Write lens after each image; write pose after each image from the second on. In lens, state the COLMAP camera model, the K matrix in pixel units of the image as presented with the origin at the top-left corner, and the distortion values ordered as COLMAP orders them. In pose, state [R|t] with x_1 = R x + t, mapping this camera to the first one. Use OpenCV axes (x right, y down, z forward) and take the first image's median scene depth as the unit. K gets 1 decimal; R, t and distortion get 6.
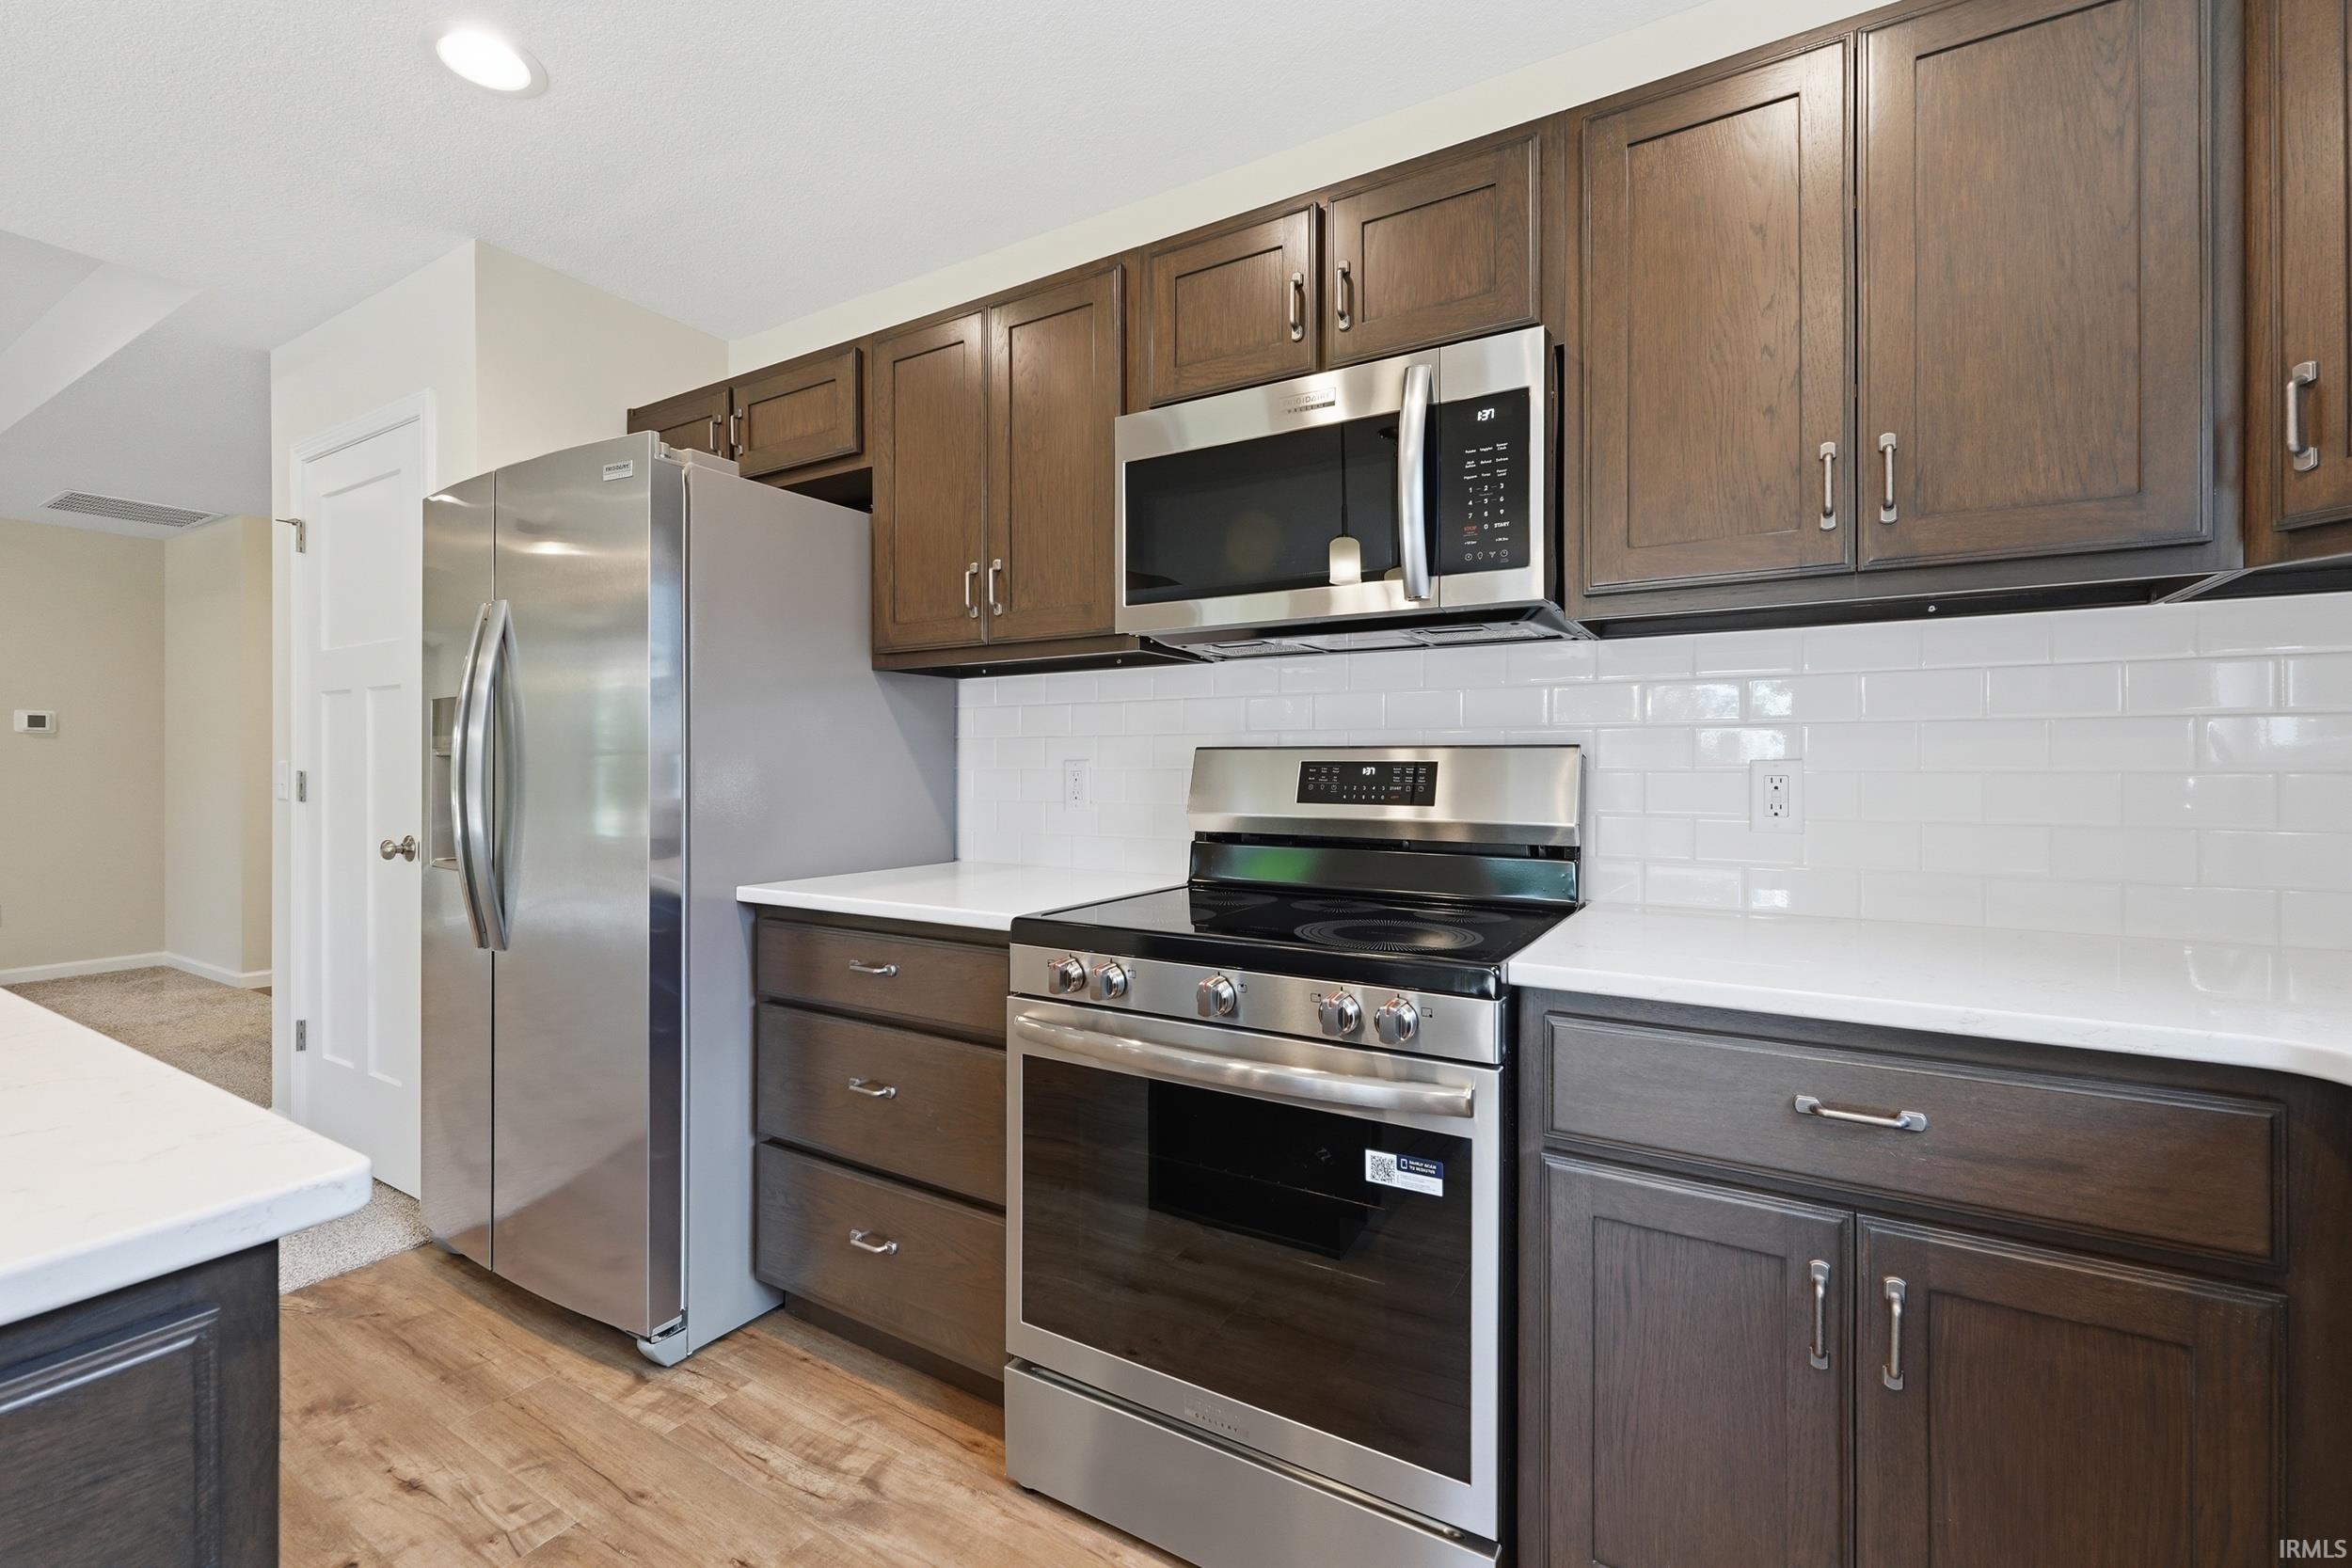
lens RADIAL K [[1003.4, 0, 1169.8], [0, 1003.4, 769.2], [0, 0, 1]] dist [0.001449, -0.000283]
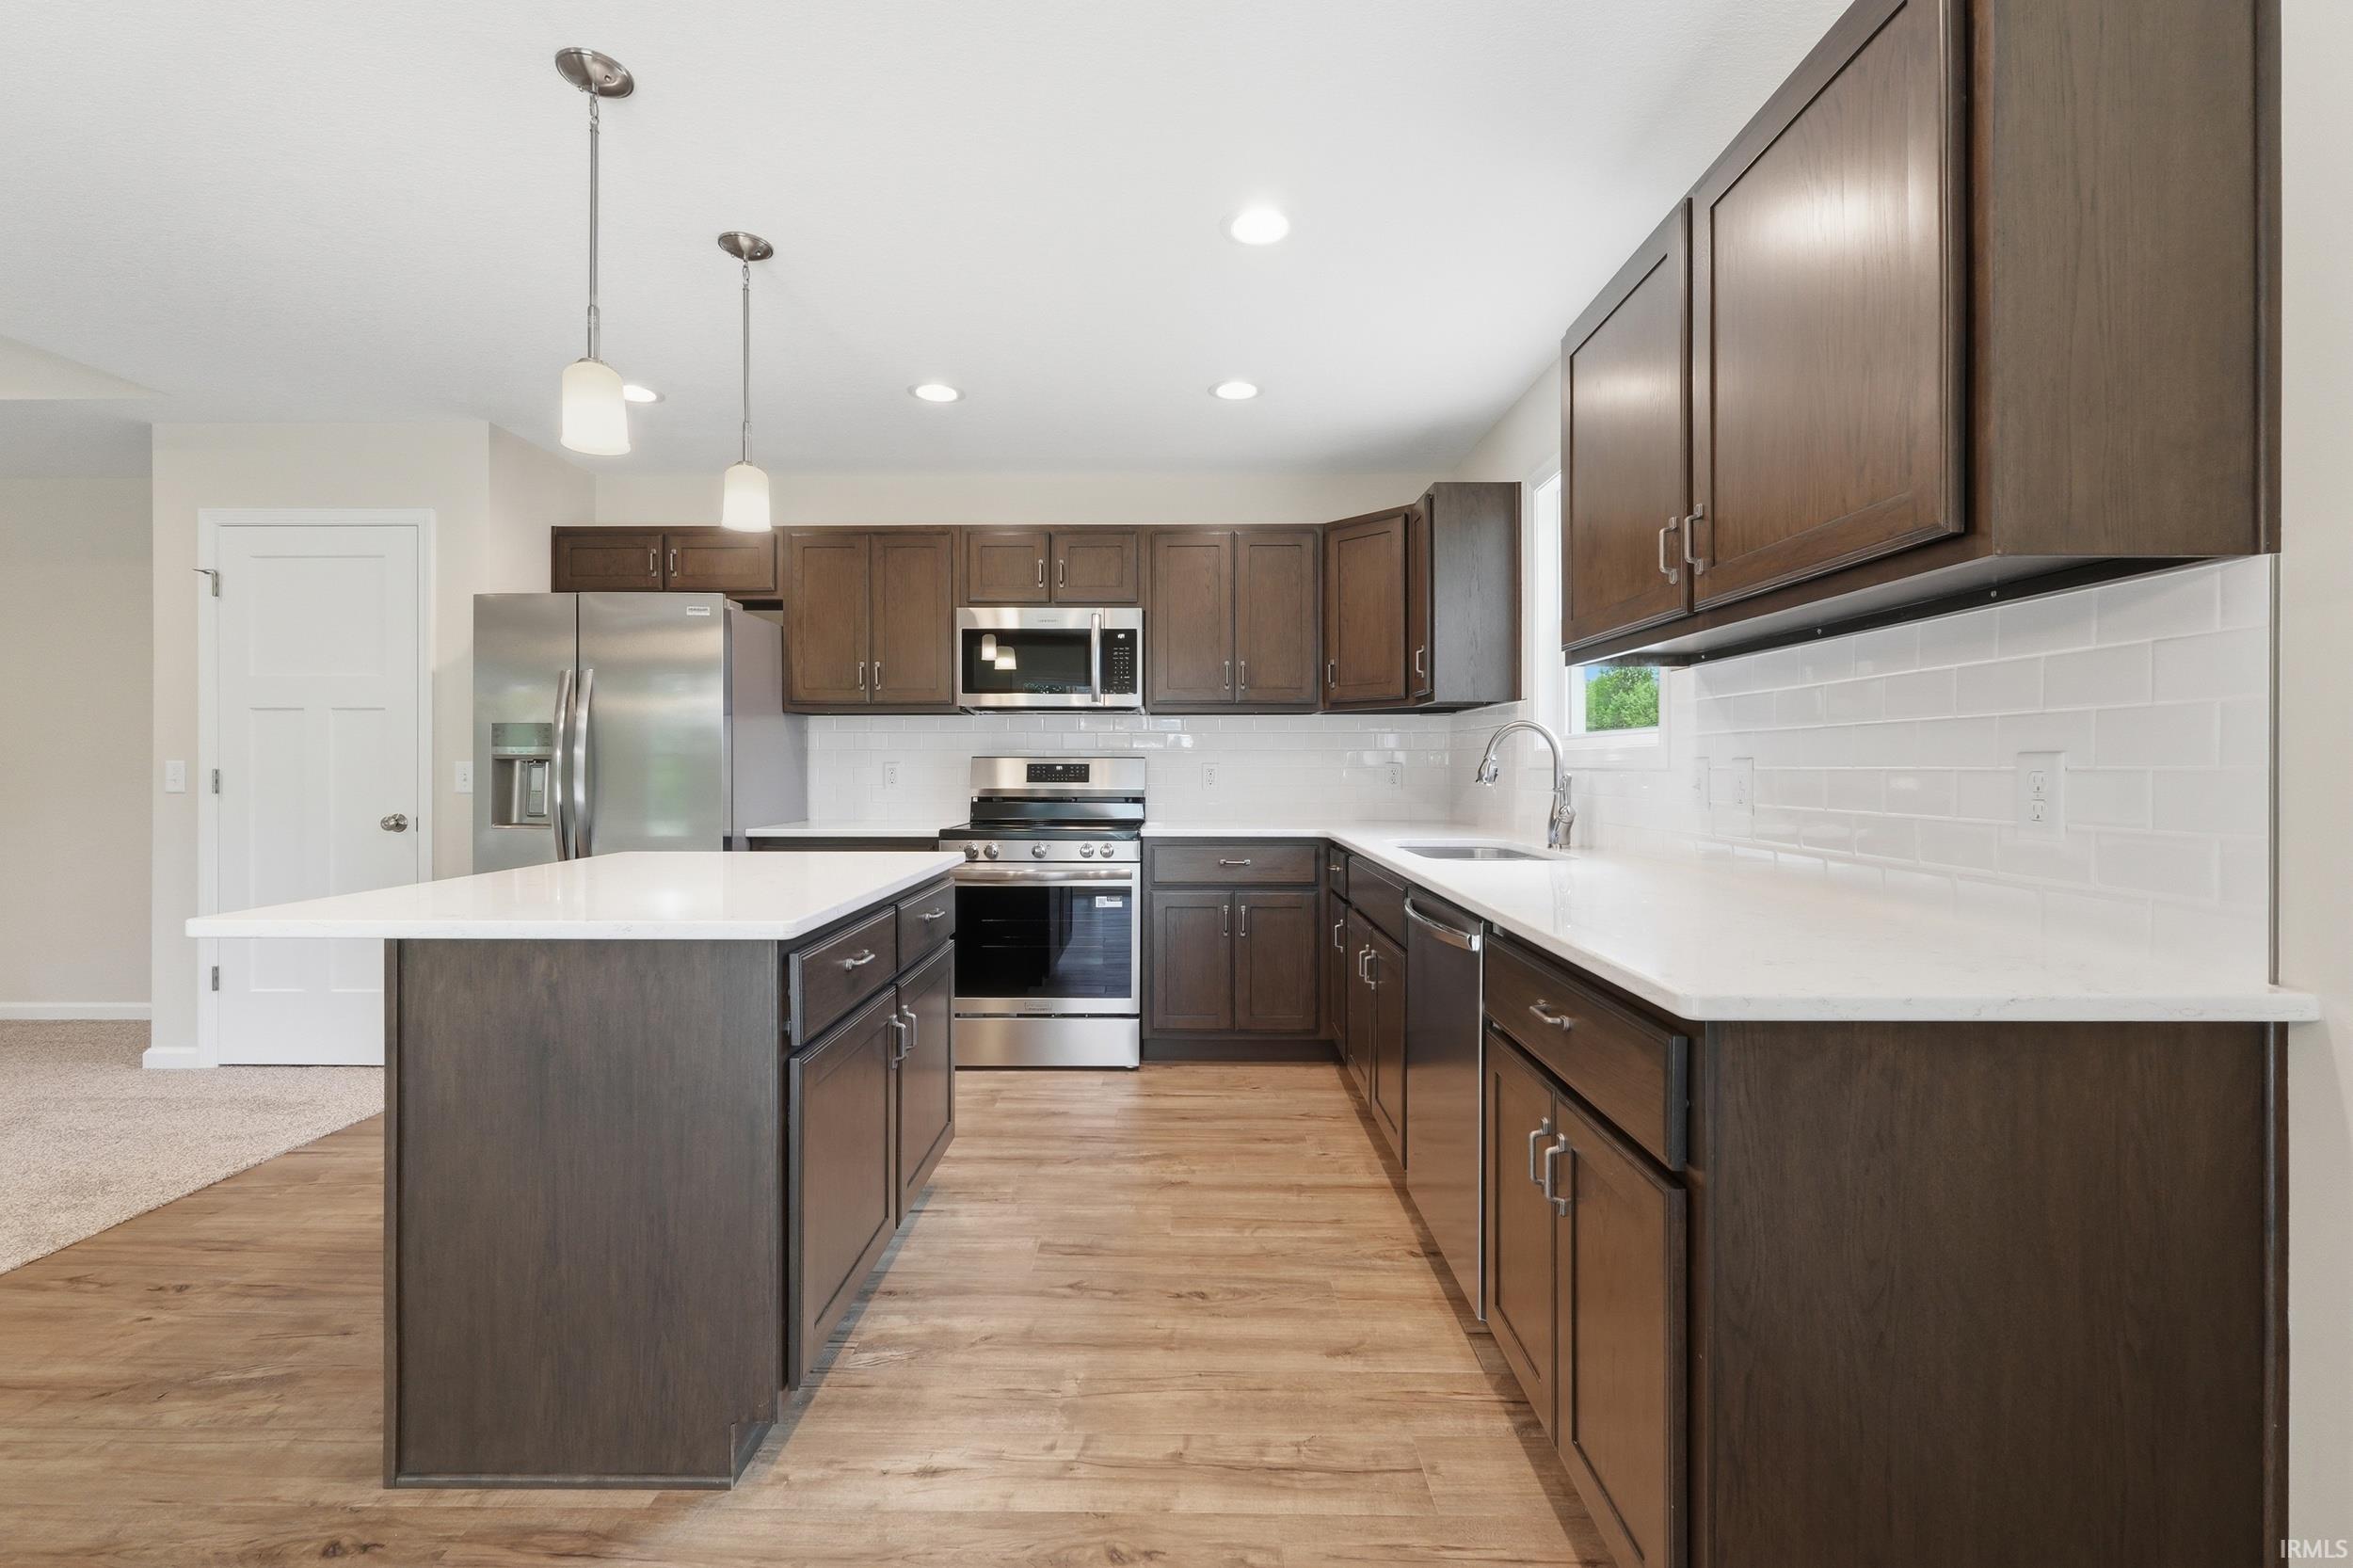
lens RADIAL K [[1003.9, 0, 1170.3], [0, 1003.9, 769.2], [0, 0, 1]] dist [0.001449, -0.000283]
pose [[0.861607, -0.001814, 0.507572, -0.943315], [0.000871, 0.999997, 0.002096, 0.000342], [-0.507575, -0.001364, 0.861607, -1.395796]]
